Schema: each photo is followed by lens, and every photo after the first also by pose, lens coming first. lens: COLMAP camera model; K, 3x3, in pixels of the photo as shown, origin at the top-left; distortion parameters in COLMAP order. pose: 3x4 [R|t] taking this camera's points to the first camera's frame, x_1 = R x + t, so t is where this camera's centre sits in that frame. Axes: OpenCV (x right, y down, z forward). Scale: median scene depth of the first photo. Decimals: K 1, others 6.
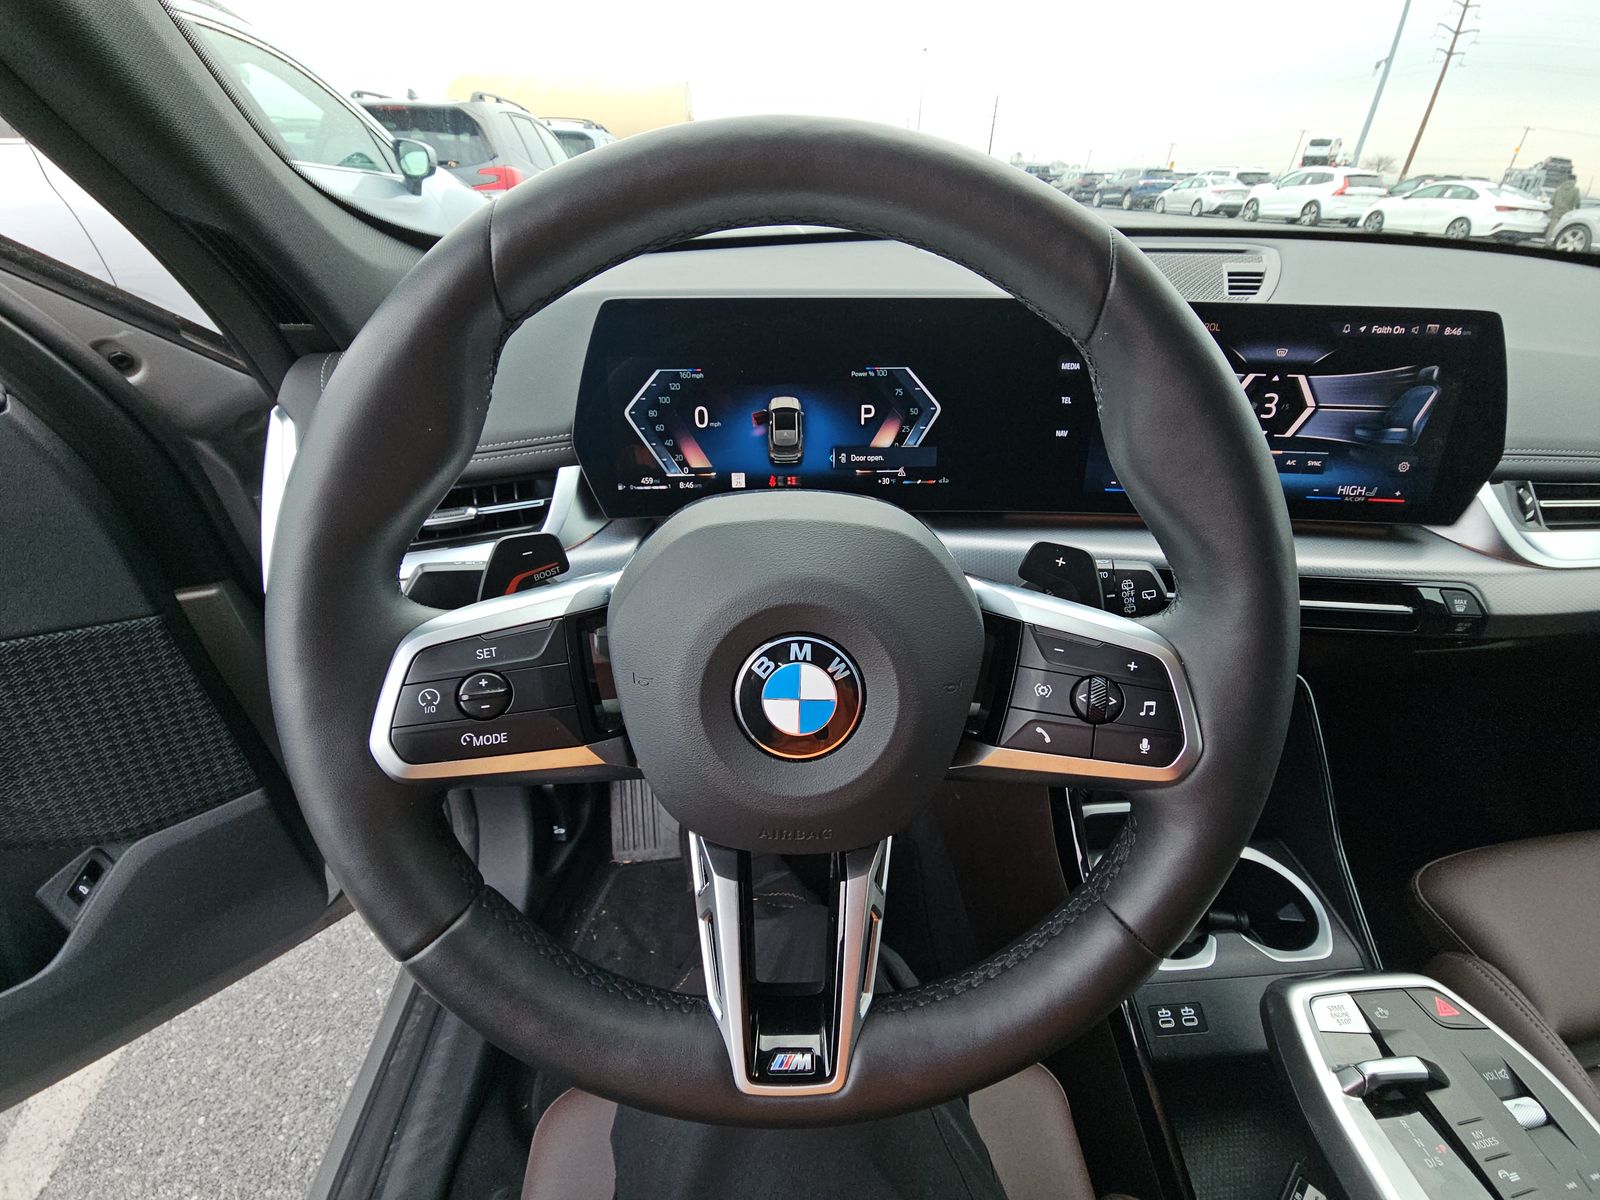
lens RADIAL K [[651.3, 0, 800.0], [0, 651.3, 600.0], [0, 0, 1]] dist [0.013122, -0.007530]
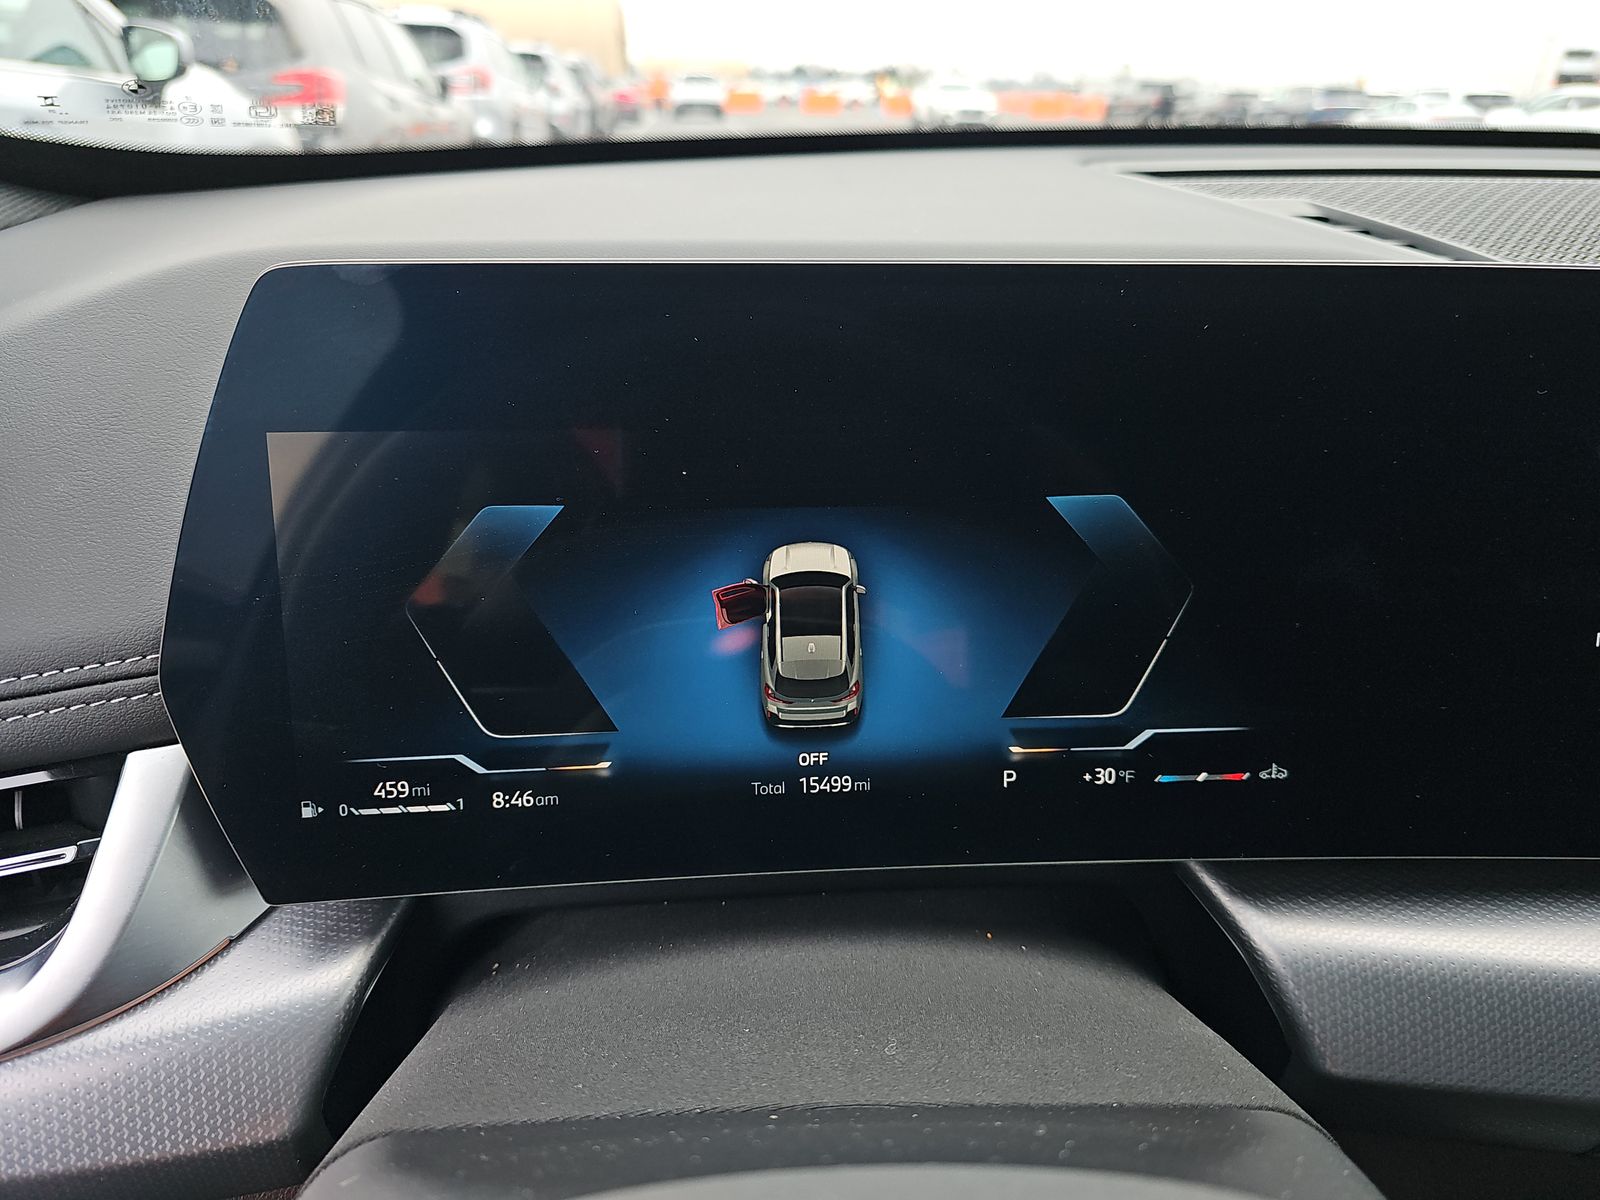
lens RADIAL K [[1138.3, 0, 800.0], [0, 1138.3, 600.0], [0, 0, 1]] dist [0.006503, -0.000079]
pose [[0.999988, 0.000273, 0.004981, -0.031346], [0.000493, 0.988218, -0.153050, -0.188769], [-0.004965, 0.153050, 0.988206, 0.414233]]
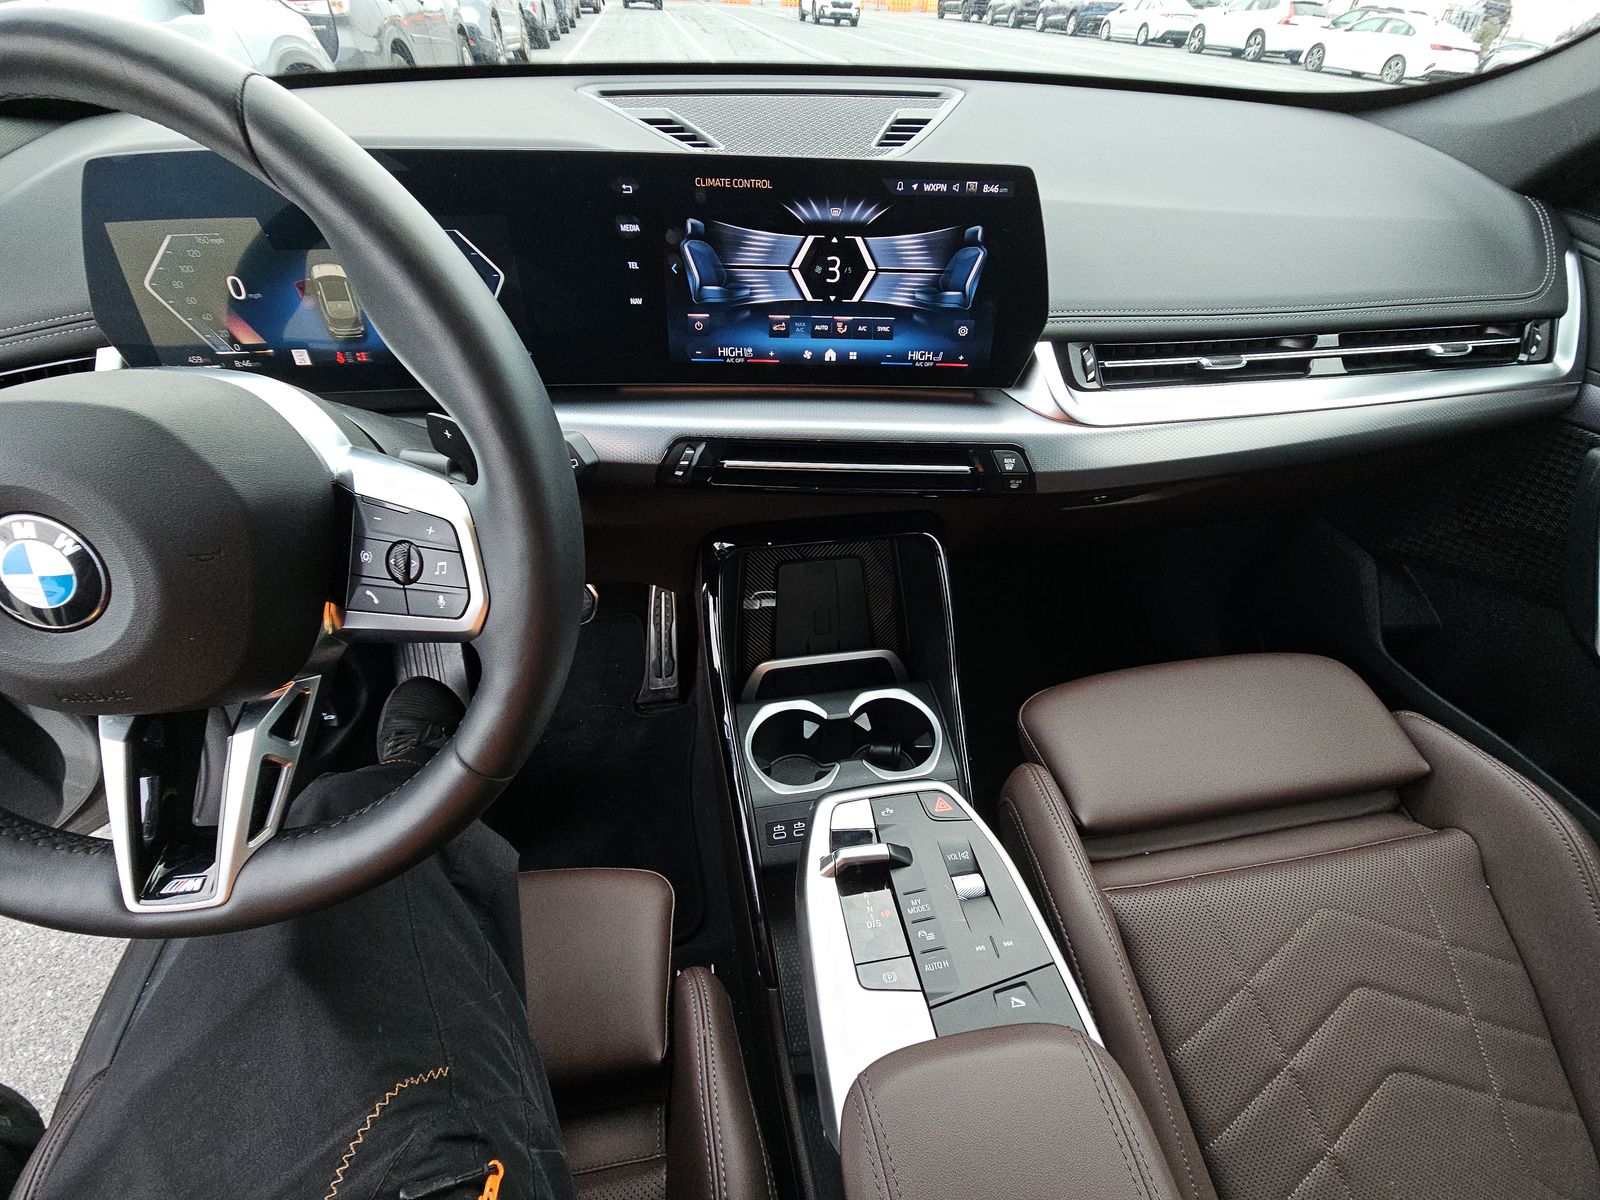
lens RADIAL K [[650.6, 0, 800.0], [0, 650.6, 600.0], [0, 0, 1]] dist [0.010352, -0.007786]
pose [[0.995664, -0.050536, 0.078101, 0.556750], [0.035662, 0.982785, 0.181281, 0.021369], [-0.085917, -0.177709, 0.980325, -0.076289]]
